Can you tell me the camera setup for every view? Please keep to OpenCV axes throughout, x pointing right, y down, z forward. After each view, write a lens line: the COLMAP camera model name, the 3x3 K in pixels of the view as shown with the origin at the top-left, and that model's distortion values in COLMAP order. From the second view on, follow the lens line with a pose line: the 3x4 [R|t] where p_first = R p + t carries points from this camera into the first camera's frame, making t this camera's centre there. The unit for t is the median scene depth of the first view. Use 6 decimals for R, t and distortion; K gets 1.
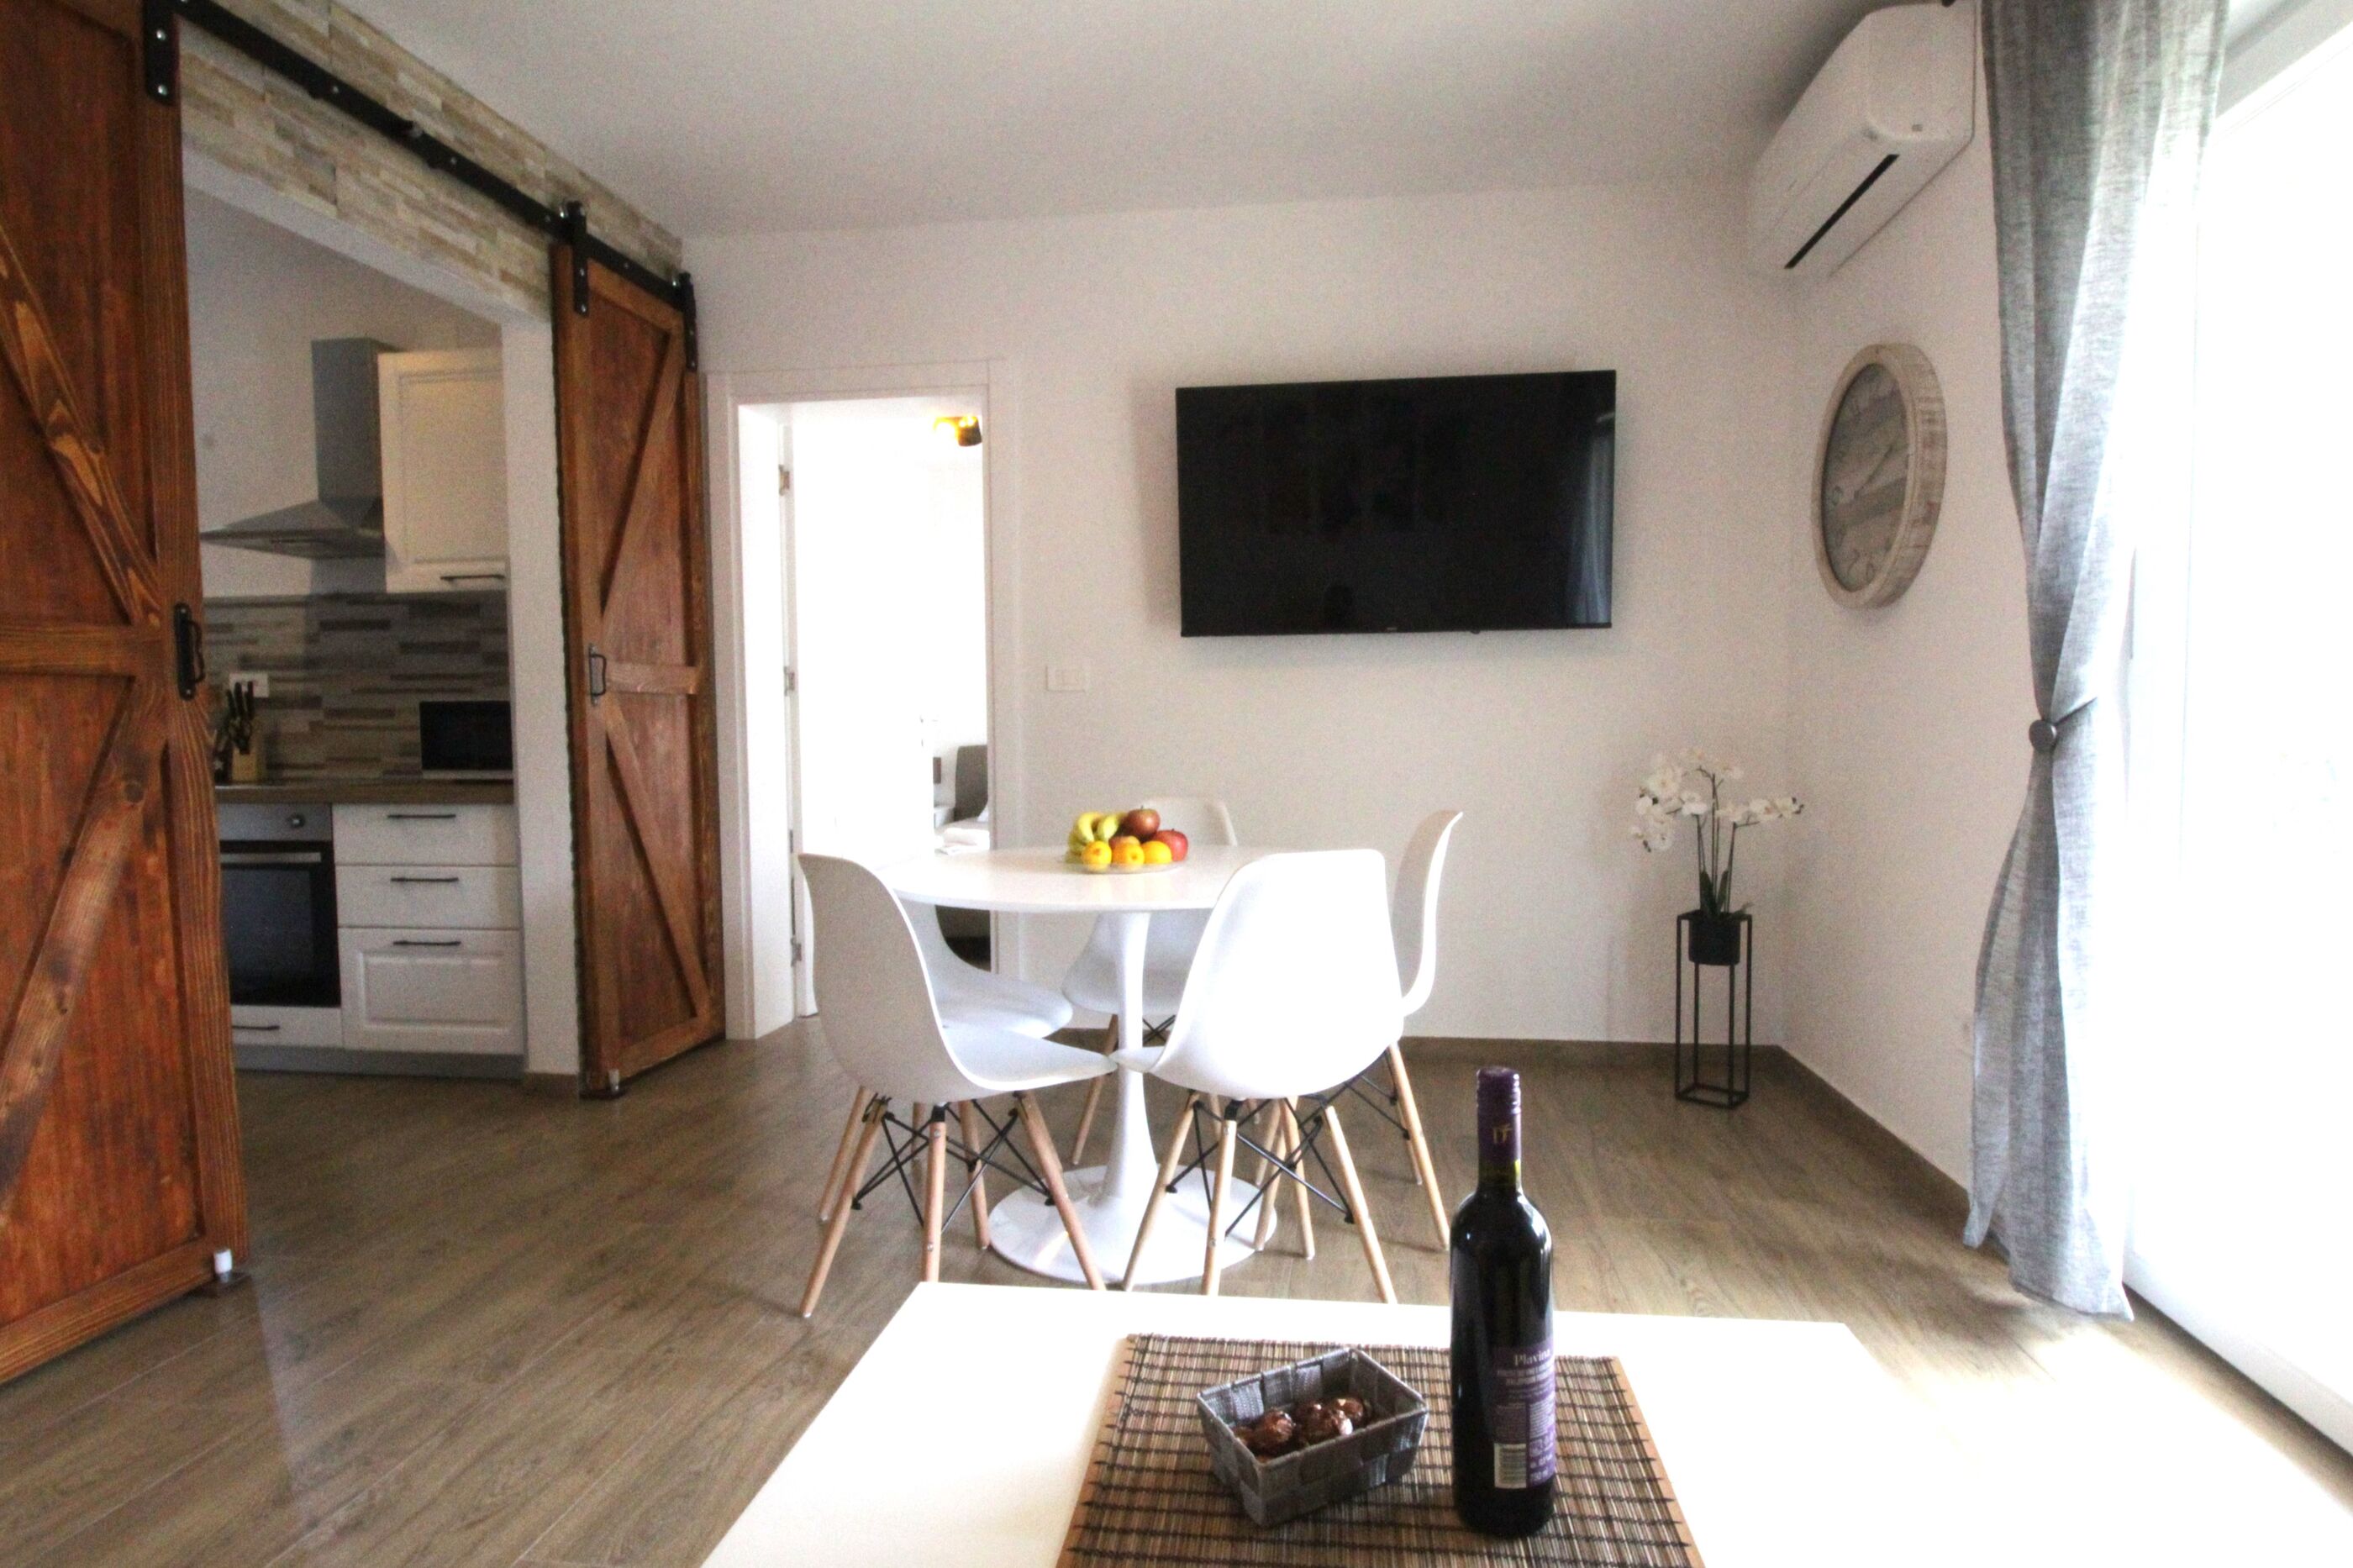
lens RADIAL K [[1194.4, 0, 1213.8], [0, 1194.4, 789.3], [0, 0, 1]] dist [0.001077, -0.014061]
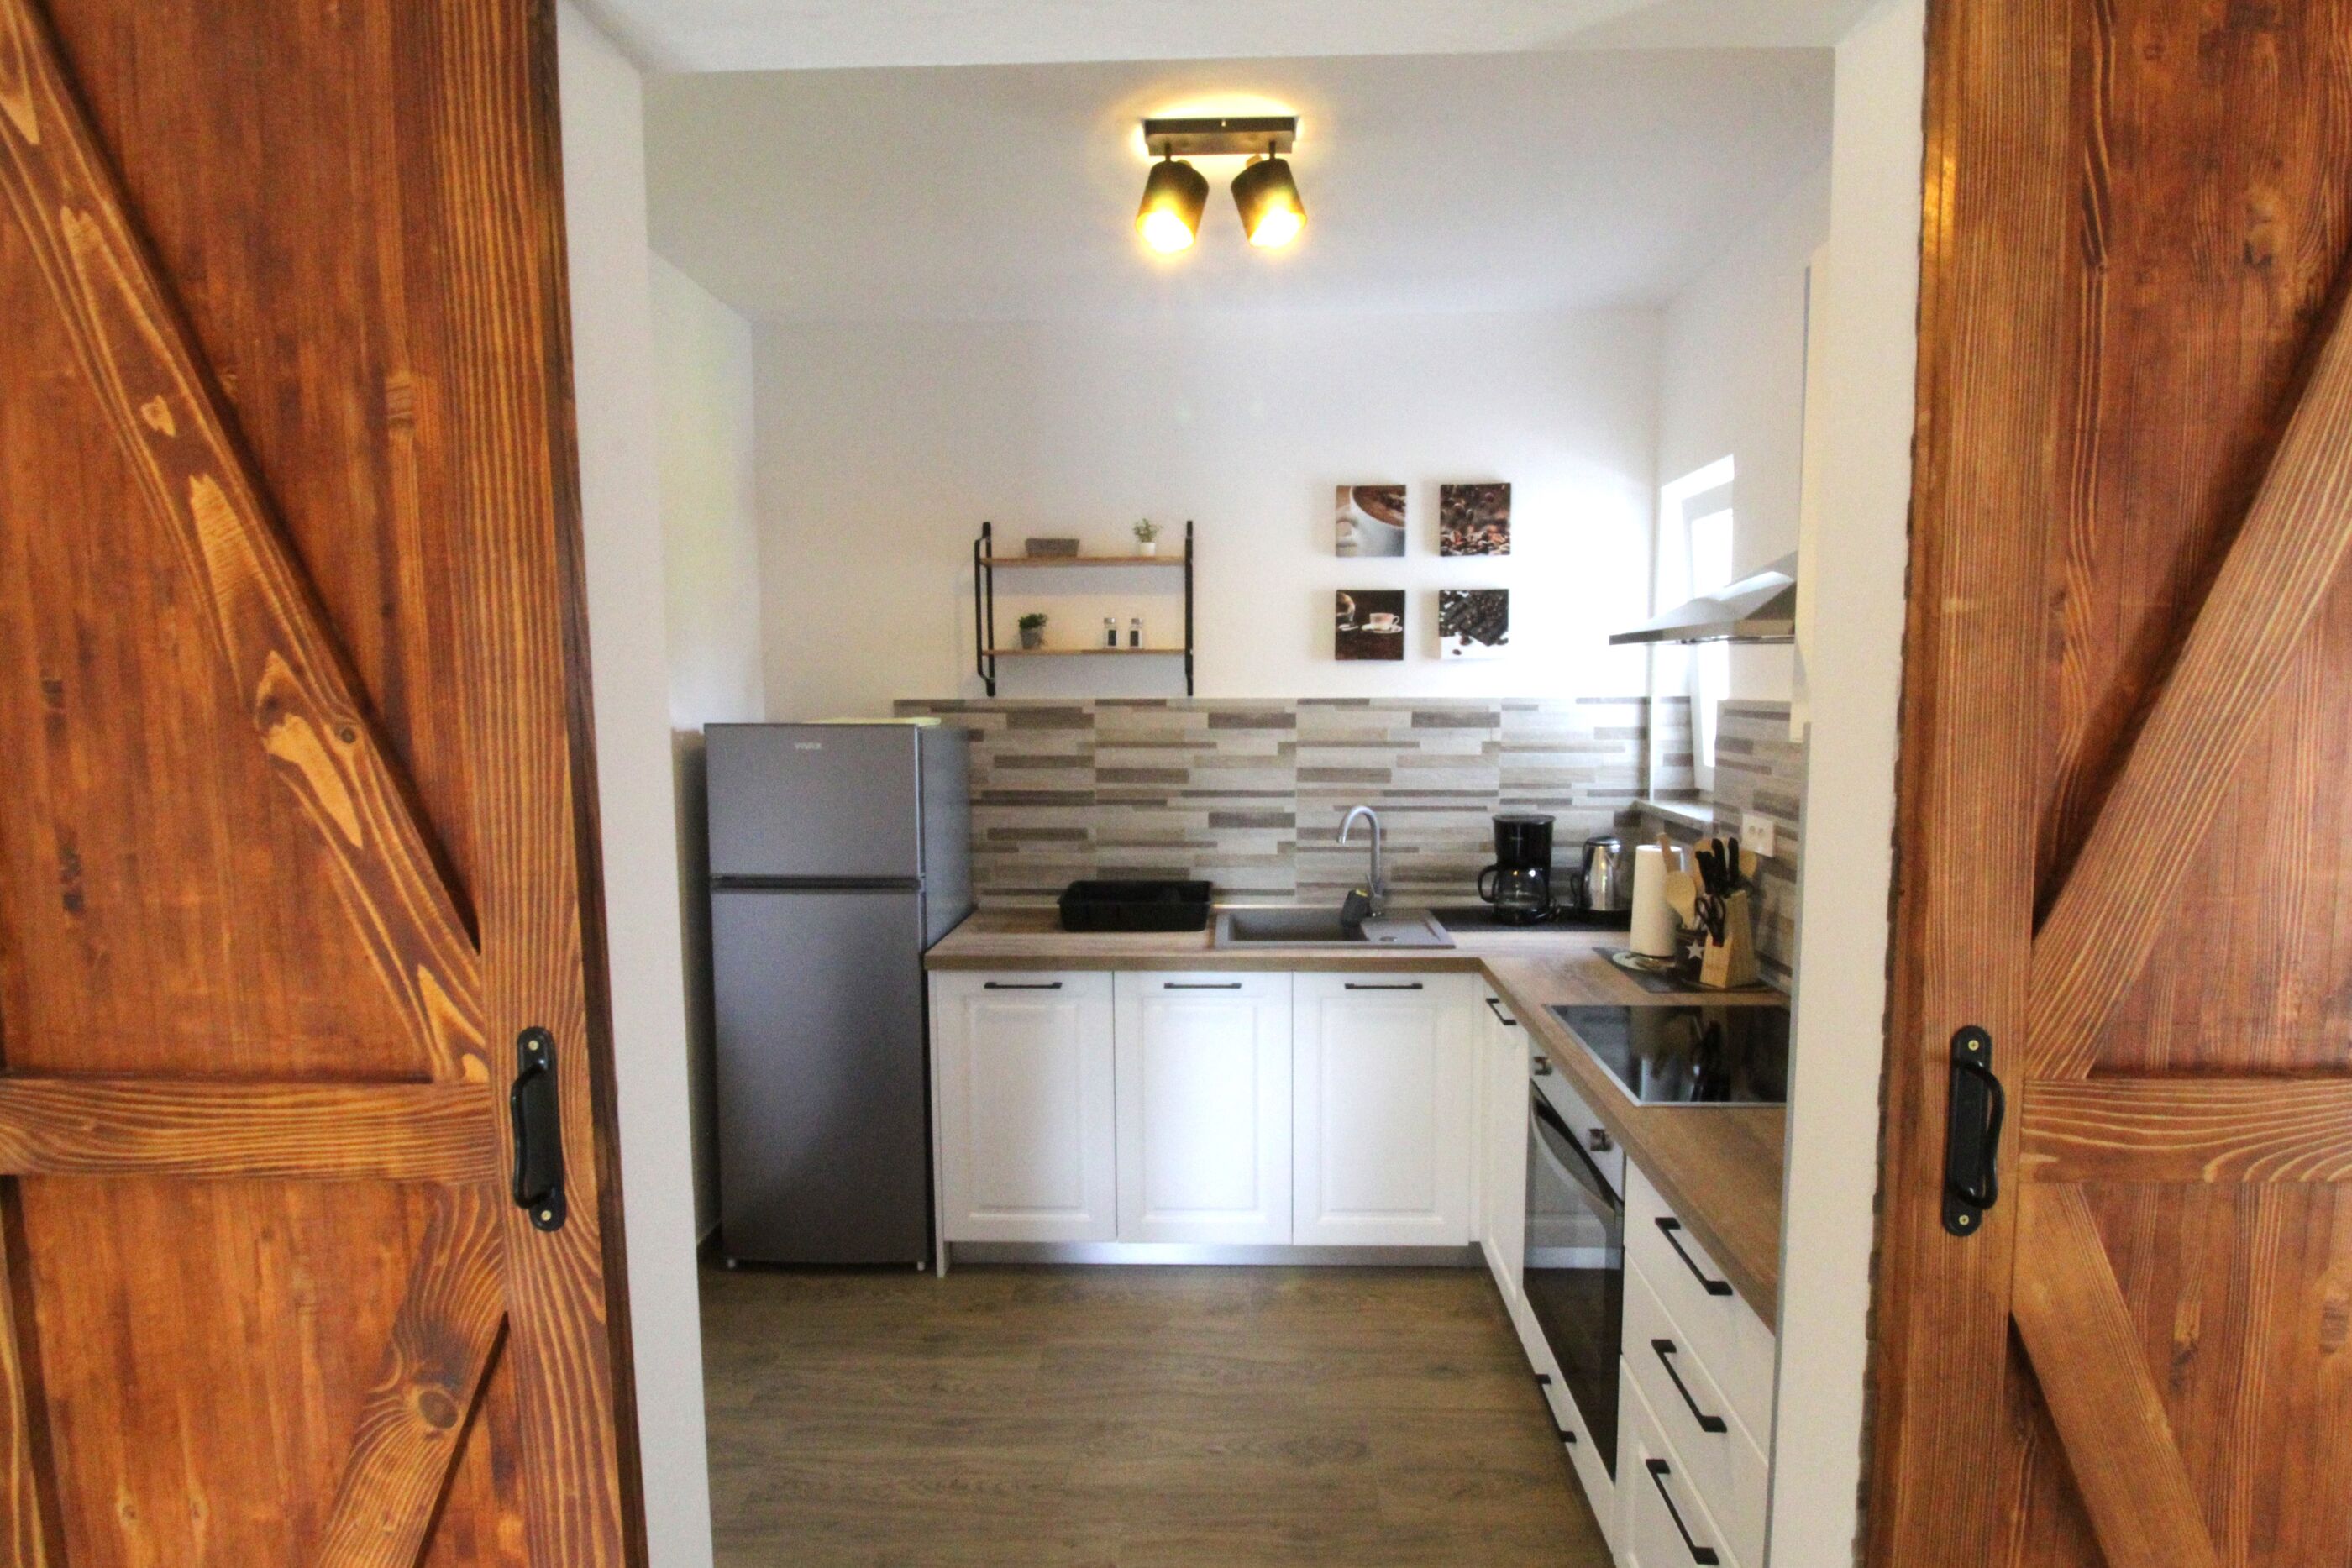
lens RADIAL K [[1125.8, 0, 1211.4], [0, 1125.8, 790.5], [0, 0, 1]] dist [-0.000627, -0.011597]
pose [[0.098204, 0.099241, -0.990206, -0.307981], [-0.048409, 0.994314, 0.094852, -0.220574], [0.993988, 0.038620, 0.102450, 0.883668]]
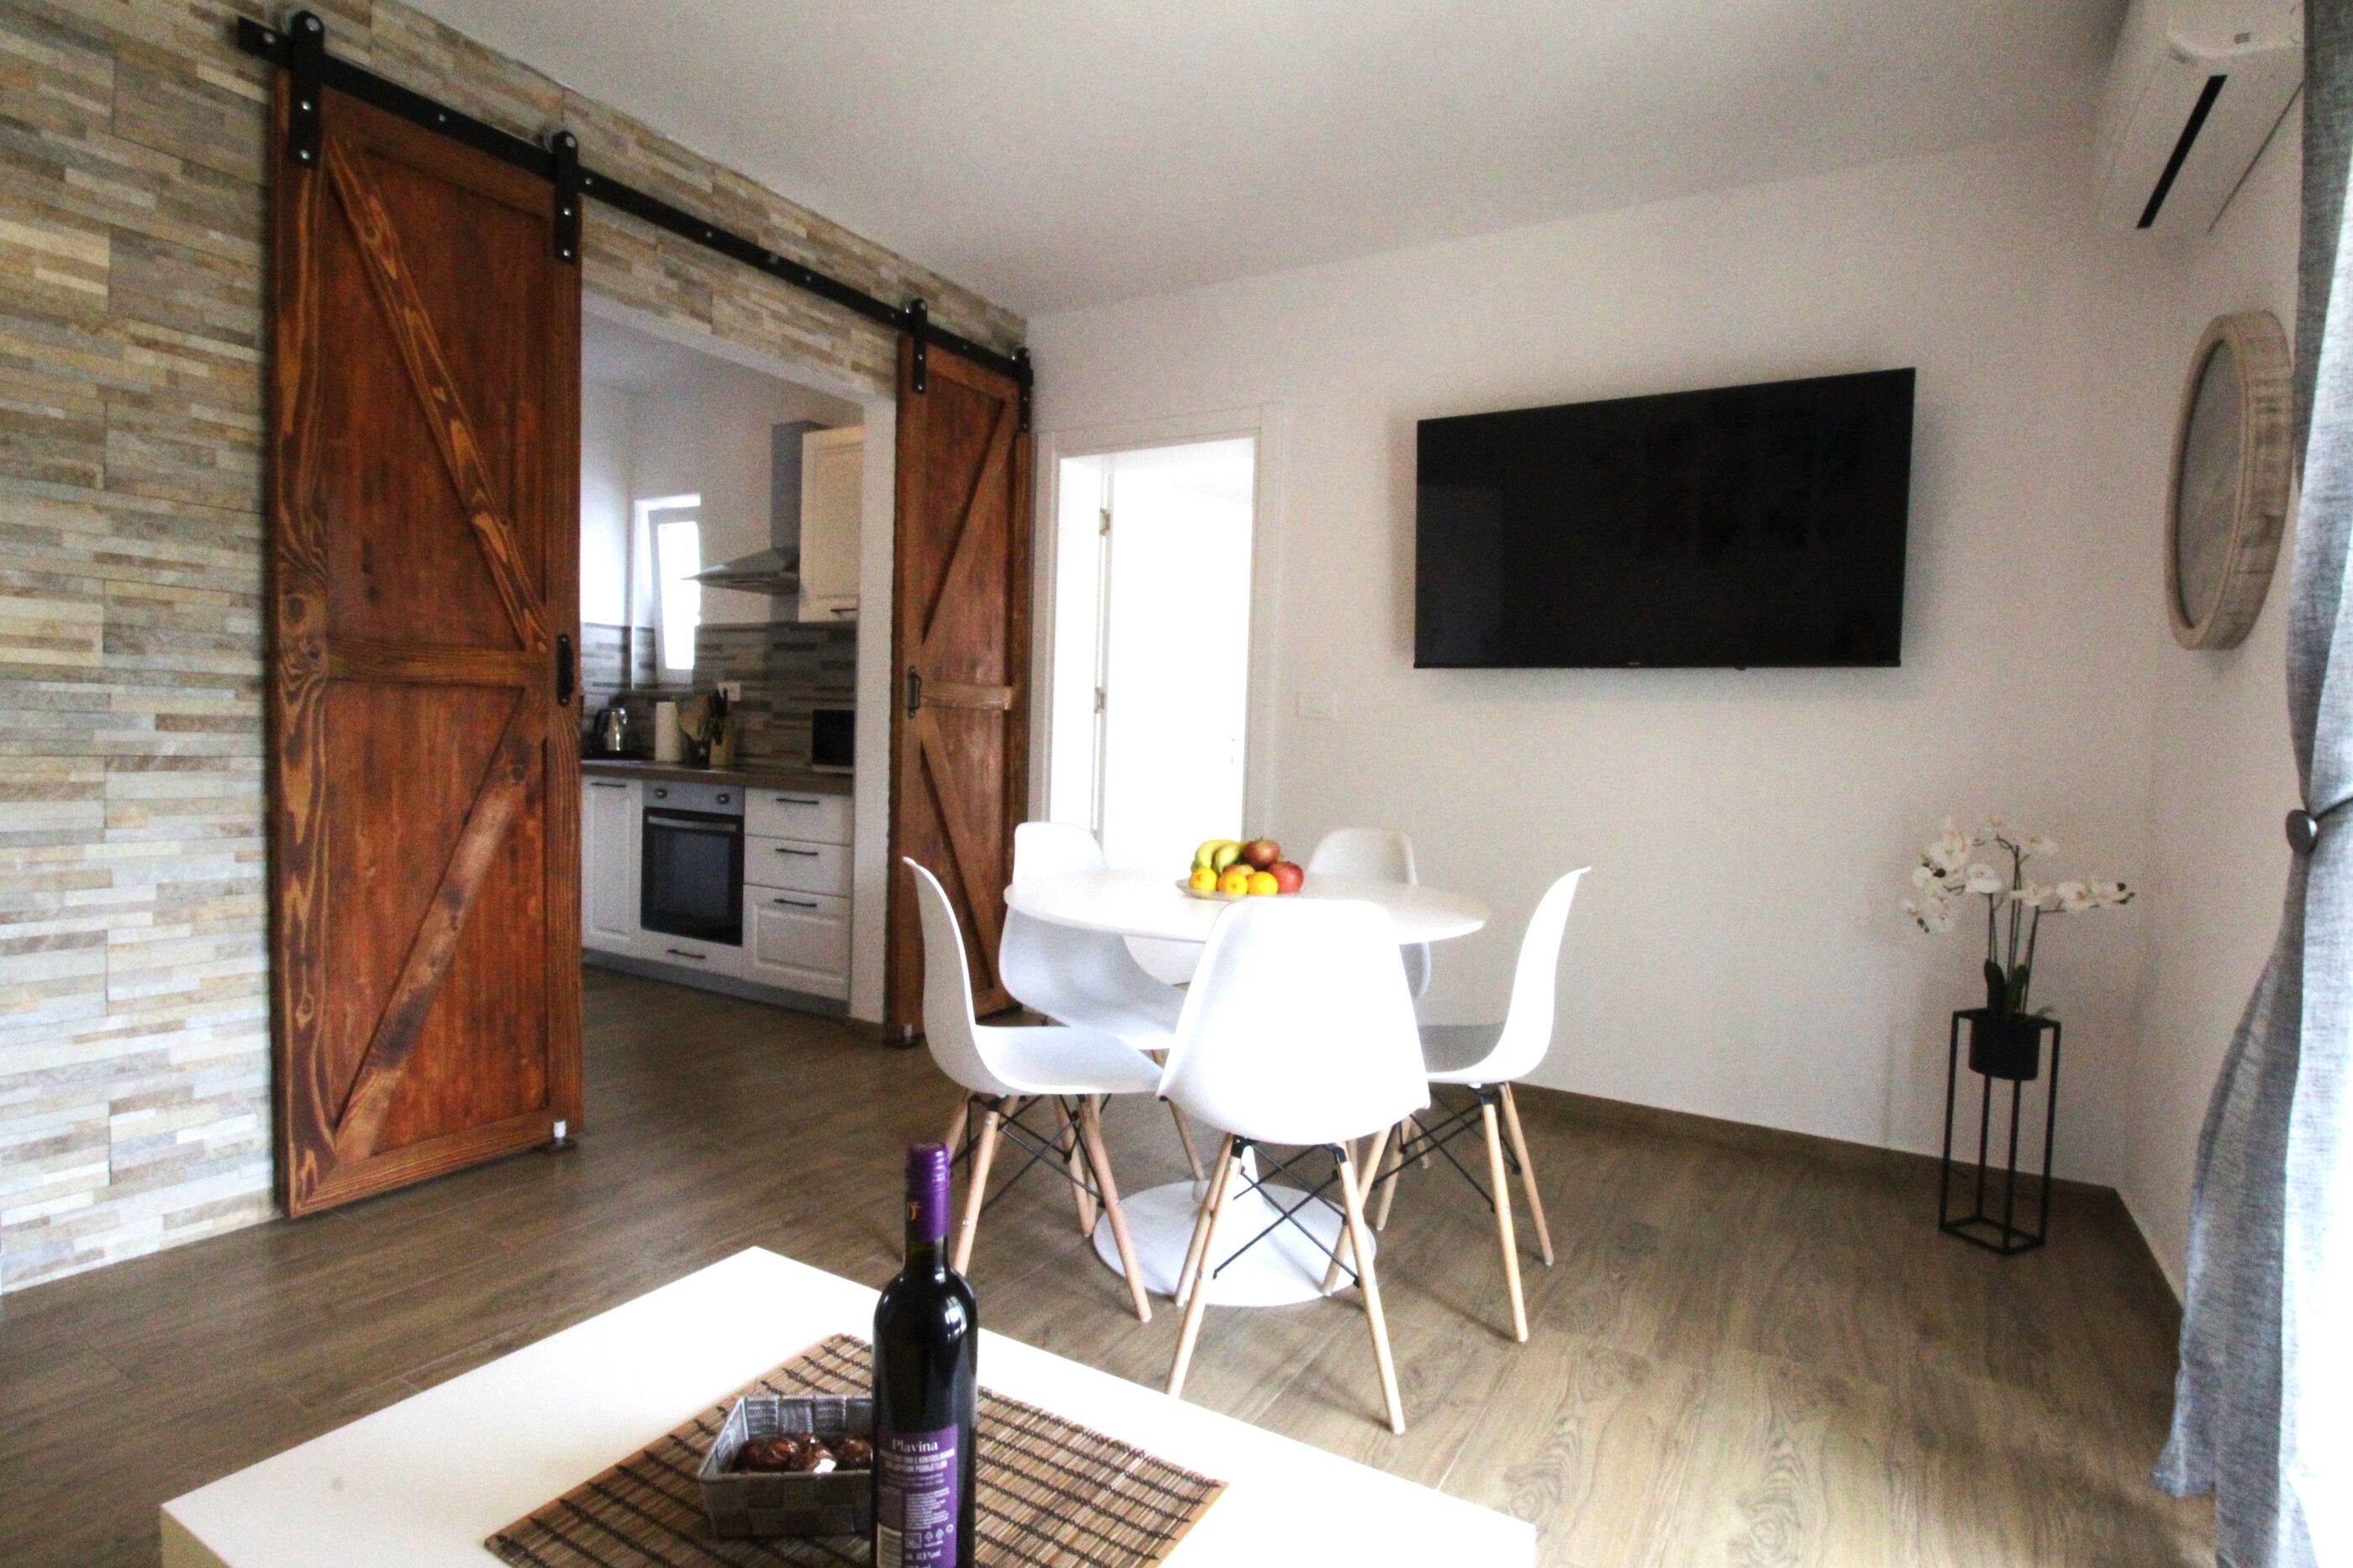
lens RADIAL K [[1148.3, 0, 1212.9], [0, 1148.3, 785.6], [0, 0, 1]] dist [0.001250, -0.013959]
pose [[0.922073, 0.056007, -0.382942, 0.230177], [-0.061746, 0.998088, -0.002701, -0.020152], [0.382059, 0.026135, 0.923768, 0.061301]]
